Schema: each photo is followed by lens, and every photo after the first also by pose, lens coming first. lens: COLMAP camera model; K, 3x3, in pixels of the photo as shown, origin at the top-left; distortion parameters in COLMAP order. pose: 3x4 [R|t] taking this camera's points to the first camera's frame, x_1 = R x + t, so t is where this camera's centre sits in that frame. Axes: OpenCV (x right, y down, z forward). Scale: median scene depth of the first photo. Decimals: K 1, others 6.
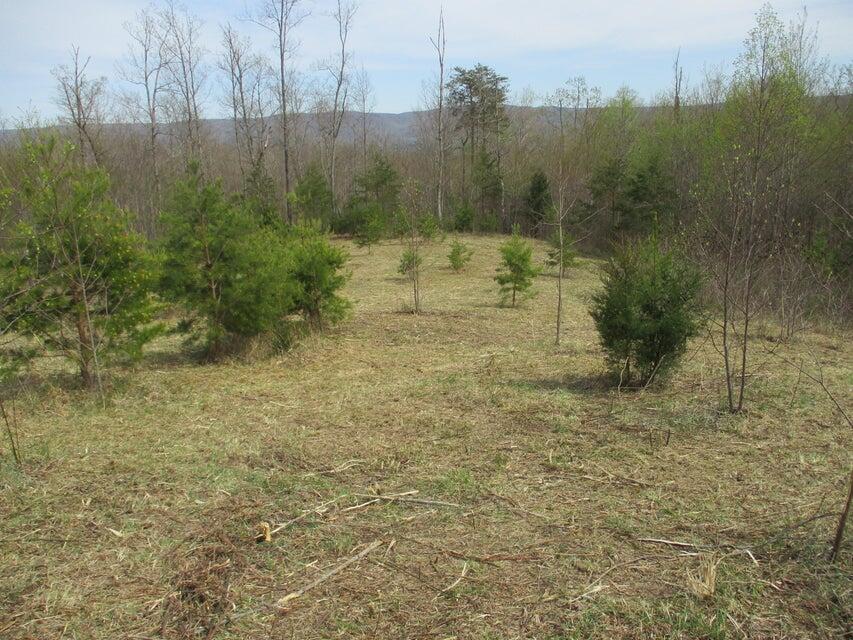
lens RADIAL K [[702.4, 0, 425.4], [0, 702.4, 319.9], [0, 0, 1]] dist [-0.036257, 0.016055]
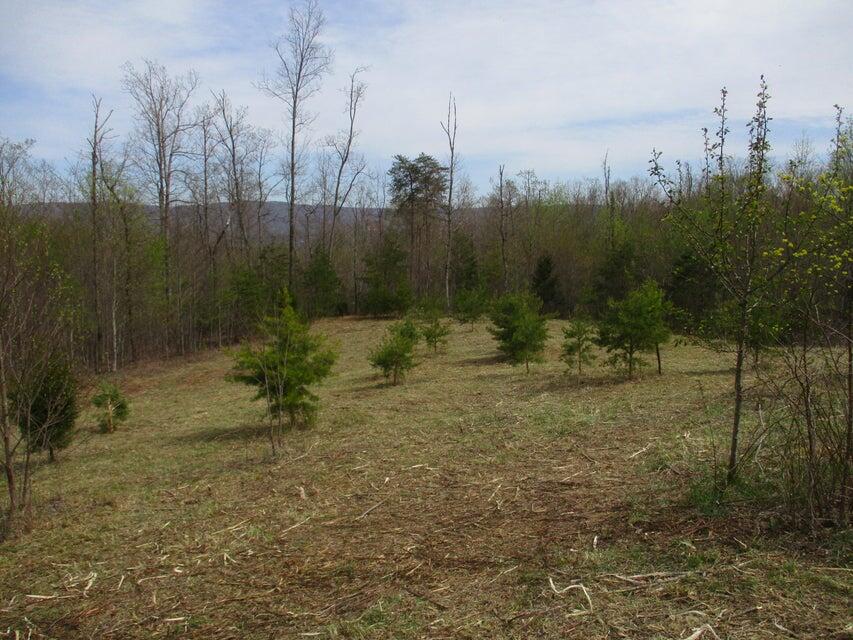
lens RADIAL K [[702.4, 0, 430.4], [0, 702.4, 329.2], [0, 0, 1]] dist [-0.036257, 0.016055]
pose [[0.952480, -0.013211, 0.304314, -0.318430], [0.049899, 0.992330, -0.113101, 0.007746], [-0.300486, 0.122911, 0.945833, 0.081230]]
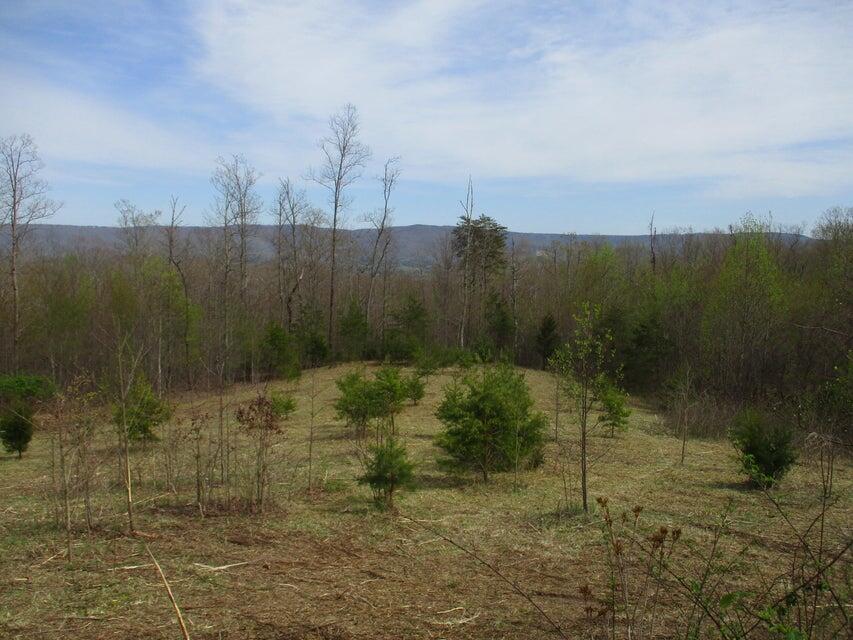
lens RADIAL K [[702.4, 0, 425.8], [0, 702.4, 321.5], [0, 0, 1]] dist [-0.036257, 0.016055]
pose [[0.996684, 0.040616, 0.070514, -0.128055], [-0.028832, 0.986575, -0.160744, -0.004012], [-0.076096, 0.158178, 0.984474, -0.148931]]
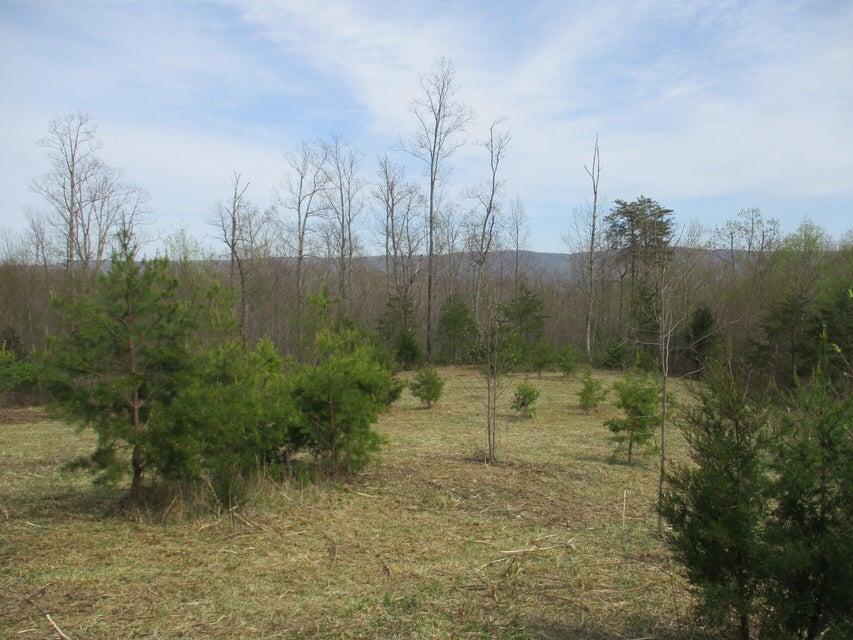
lens RADIAL K [[702.4, 0, 427.8], [0, 702.4, 318.3], [0, 0, 1]] dist [-0.036257, 0.016055]
pose [[0.971896, 0.037608, -0.232387, 0.029357], [-0.081589, 0.979785, -0.182661, -0.005797], [0.220820, 0.196488, 0.955317, 0.076160]]
